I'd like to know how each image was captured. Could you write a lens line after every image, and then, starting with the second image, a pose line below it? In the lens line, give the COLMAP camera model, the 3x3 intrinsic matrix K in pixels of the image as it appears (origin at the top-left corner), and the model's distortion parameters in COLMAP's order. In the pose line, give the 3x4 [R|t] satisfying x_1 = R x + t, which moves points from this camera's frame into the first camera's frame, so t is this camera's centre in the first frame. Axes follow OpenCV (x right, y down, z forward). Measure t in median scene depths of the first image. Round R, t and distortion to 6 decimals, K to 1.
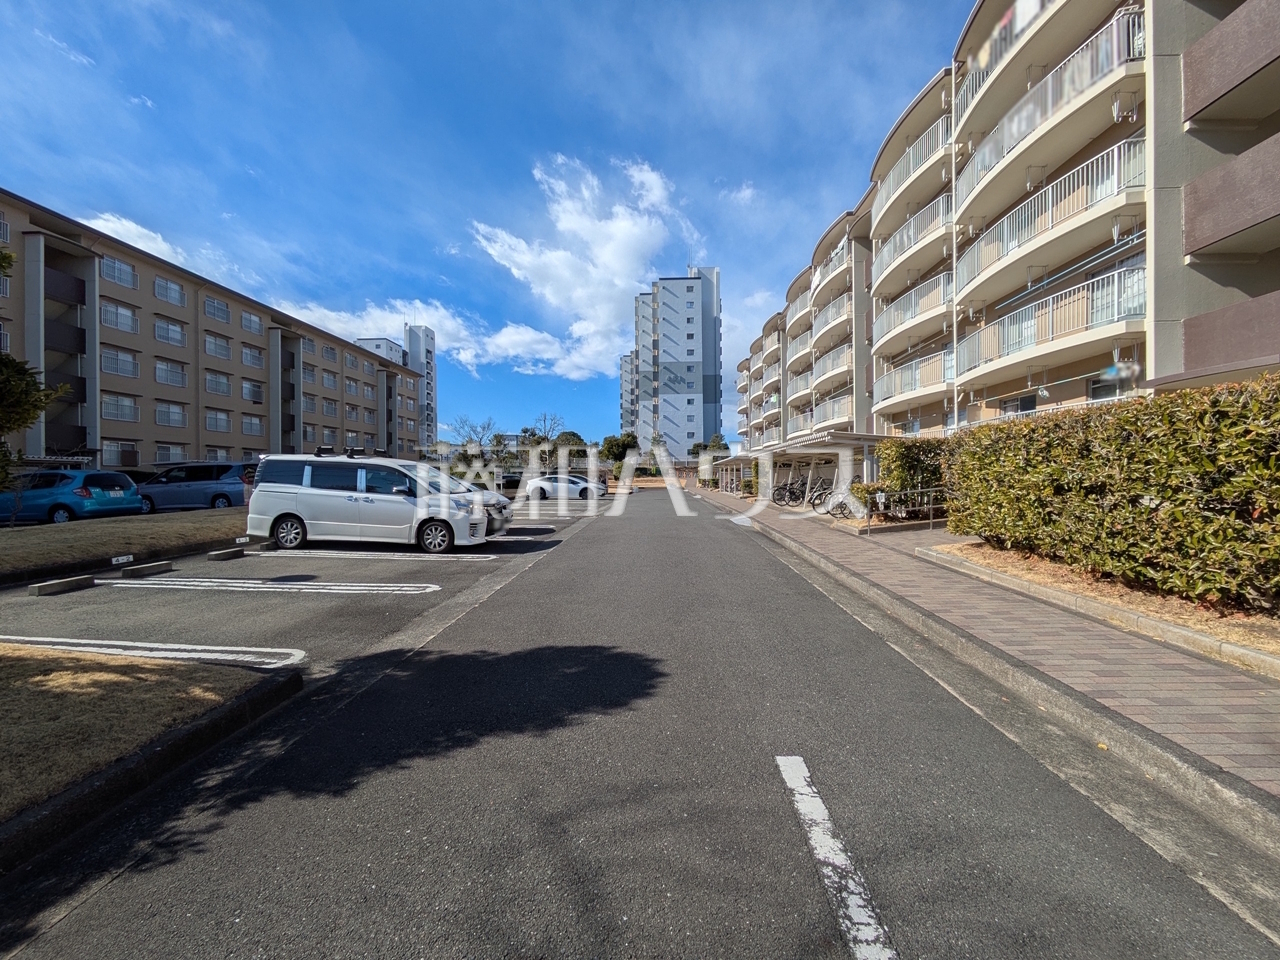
lens RADIAL K [[503.6, 0, 632.0], [0, 503.6, 474.7], [0, 0, 1]] dist [-0.001201, 0.000498]
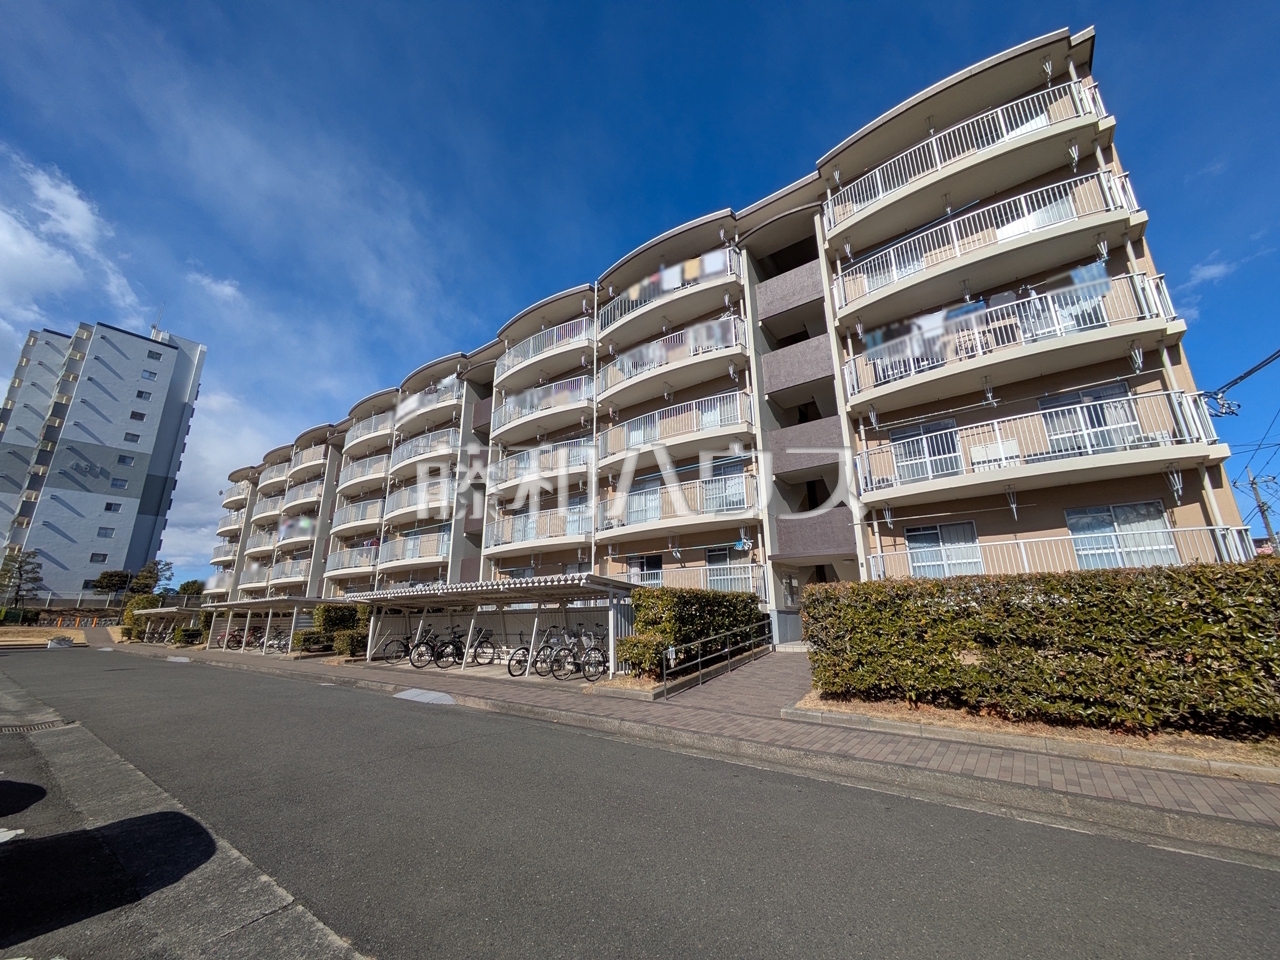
lens RADIAL K [[503.6, 0, 640.6], [0, 503.6, 477.0], [0, 0, 1]] dist [-0.001201, 0.000498]
pose [[0.554426, 0.228204, 0.800334, -0.099629], [-0.000055, 0.961681, -0.274172, -0.003276], [-0.832233, 0.151964, 0.533193, 0.151372]]
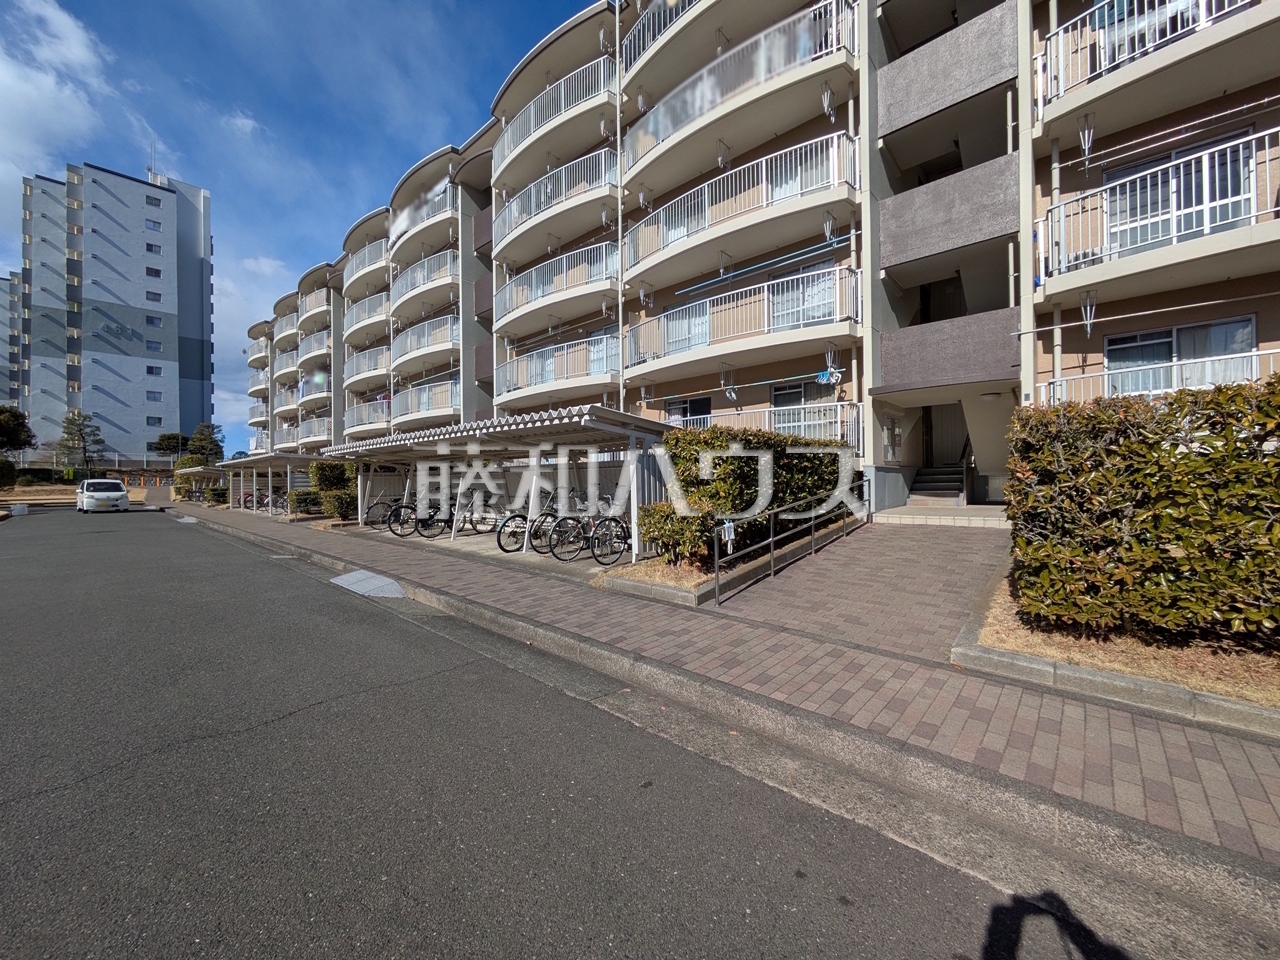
lens RADIAL K [[503.6, 0, 643.4], [0, 503.6, 479.8], [0, 0, 1]] dist [-0.001201, 0.000498]
pose [[0.623828, 0.004120, 0.781551, 0.003552], [-0.002487, 0.999992, -0.003287, -0.002384], [-0.781558, 0.000106, 0.623833, 0.216159]]
